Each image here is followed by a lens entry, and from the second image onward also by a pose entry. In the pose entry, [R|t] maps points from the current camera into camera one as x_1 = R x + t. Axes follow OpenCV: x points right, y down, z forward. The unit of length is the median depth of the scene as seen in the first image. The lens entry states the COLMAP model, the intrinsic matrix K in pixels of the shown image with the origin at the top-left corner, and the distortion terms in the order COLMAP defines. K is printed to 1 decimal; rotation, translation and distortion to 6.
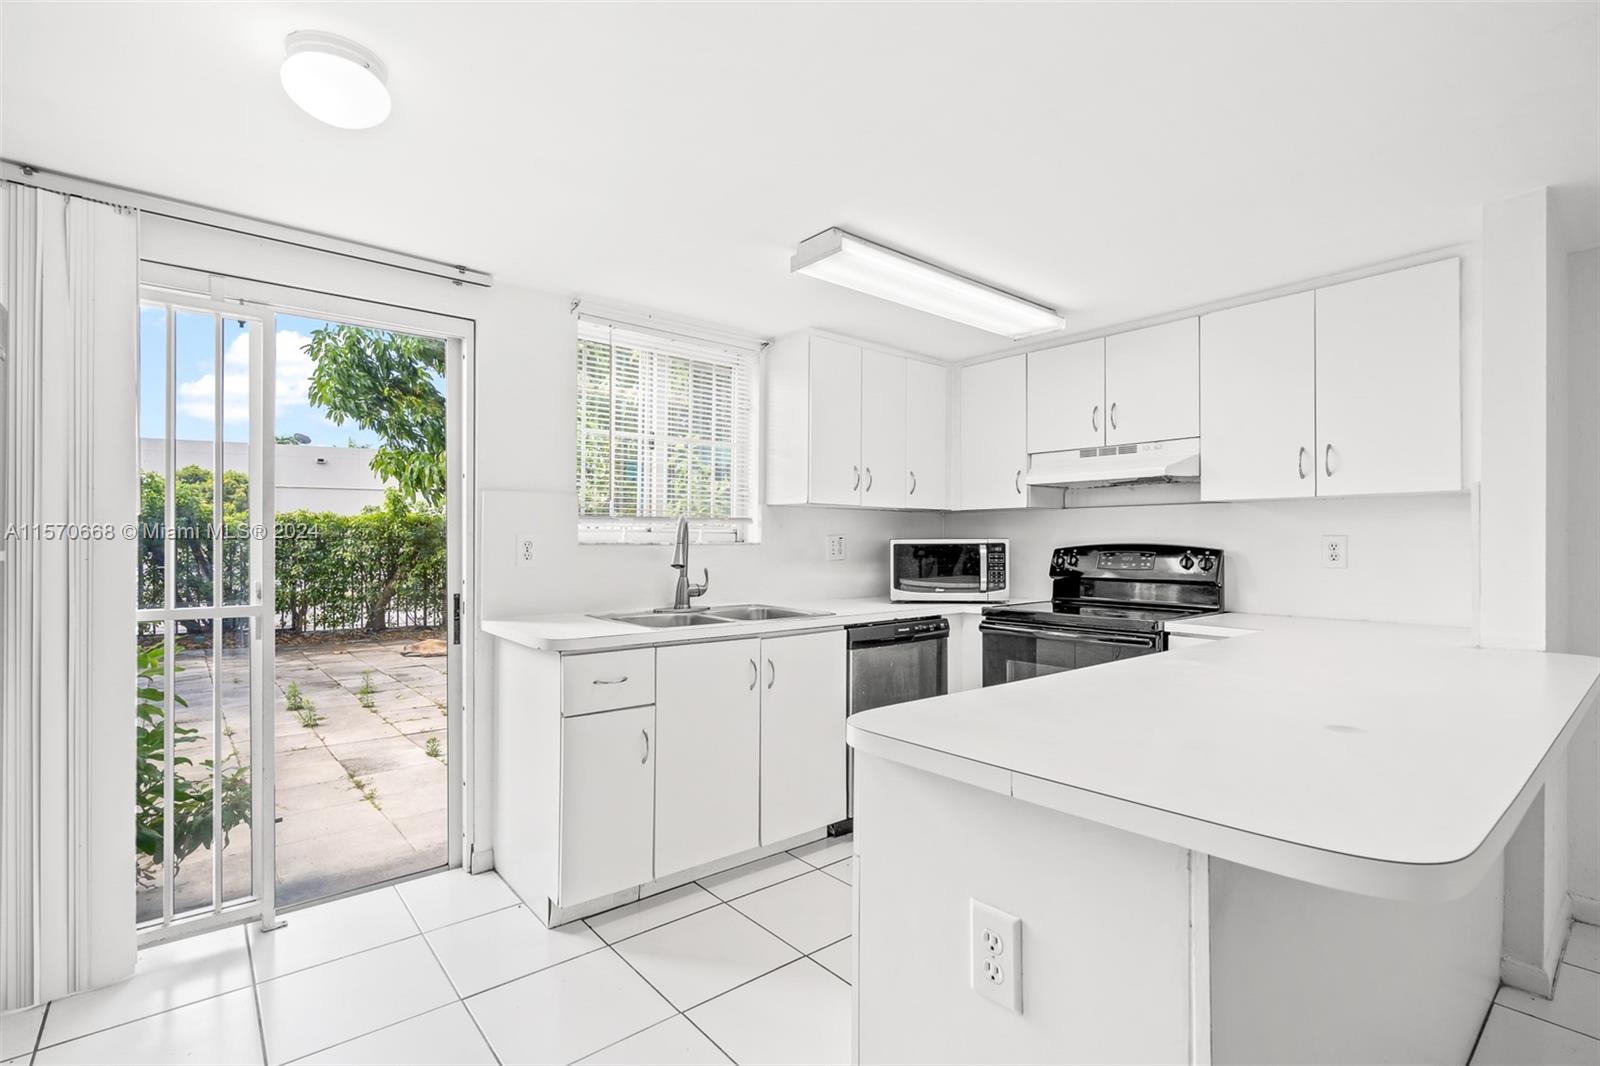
lens RADIAL K [[725.8, 0, 794.5], [0, 725.8, 541.4], [0, 0, 1]] dist [-0.006964, 0.002869]
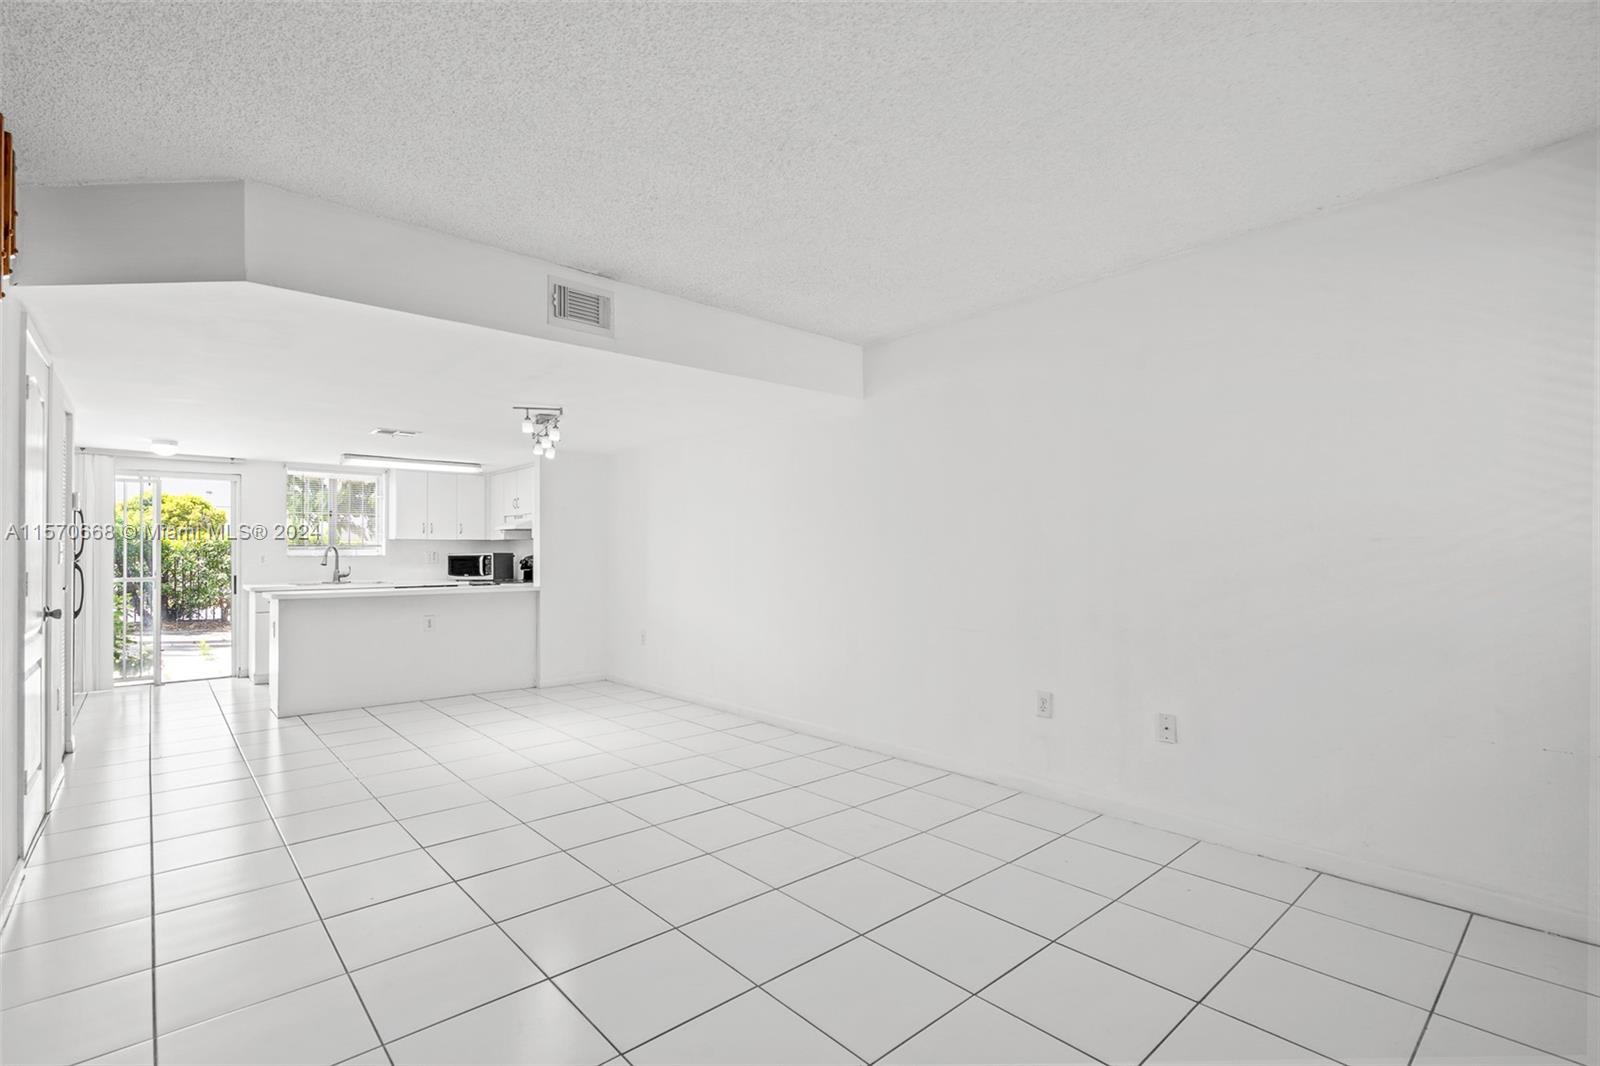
lens RADIAL K [[725.8, 0, 792.4], [0, 725.8, 545.6], [0, 0, 1]] dist [-0.006964, 0.002869]
pose [[0.999625, -0.006901, 0.026516, 1.248637], [0.007117, 0.999942, -0.008088, -0.001775], [-0.026459, 0.008273, 0.999616, -1.418311]]
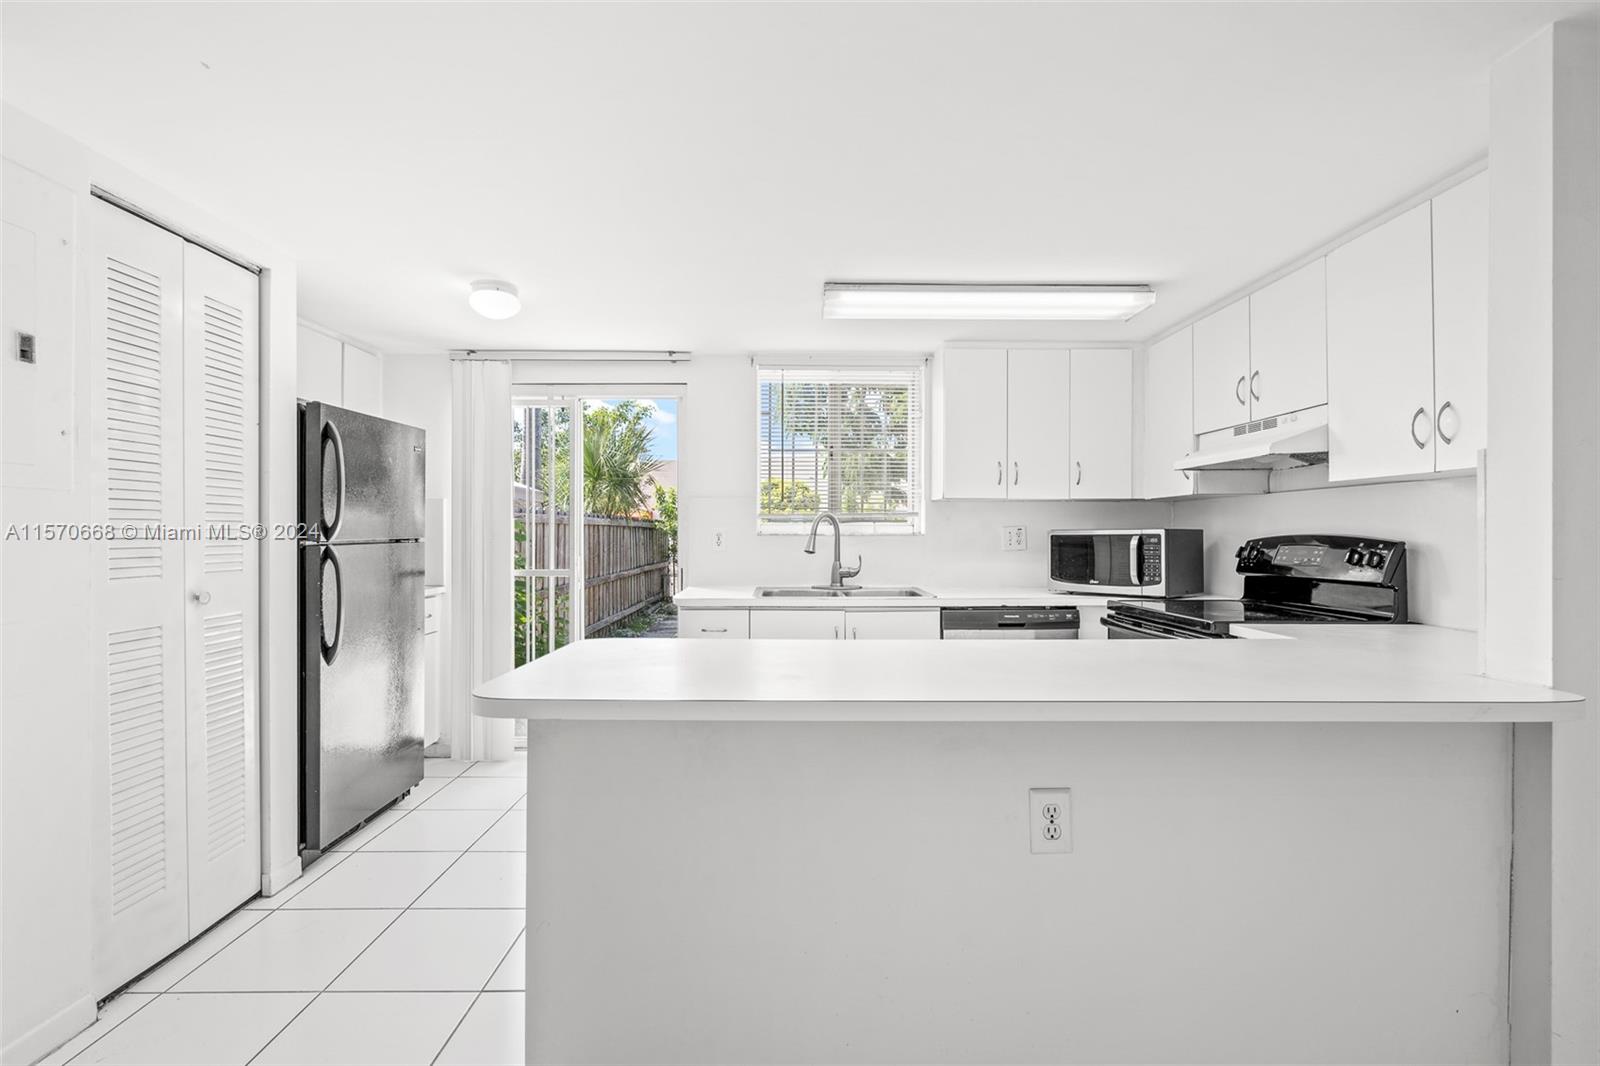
lens RADIAL K [[725.8, 0, 806.0], [0, 725.8, 533.3], [0, 0, 1]] dist [-0.006964, 0.002869]
pose [[0.778751, -0.001282, -0.627332, 0.543129], [0.002497, 0.999996, 0.001056, -0.000585], [0.627328, -0.002389, 0.778752, -0.003242]]
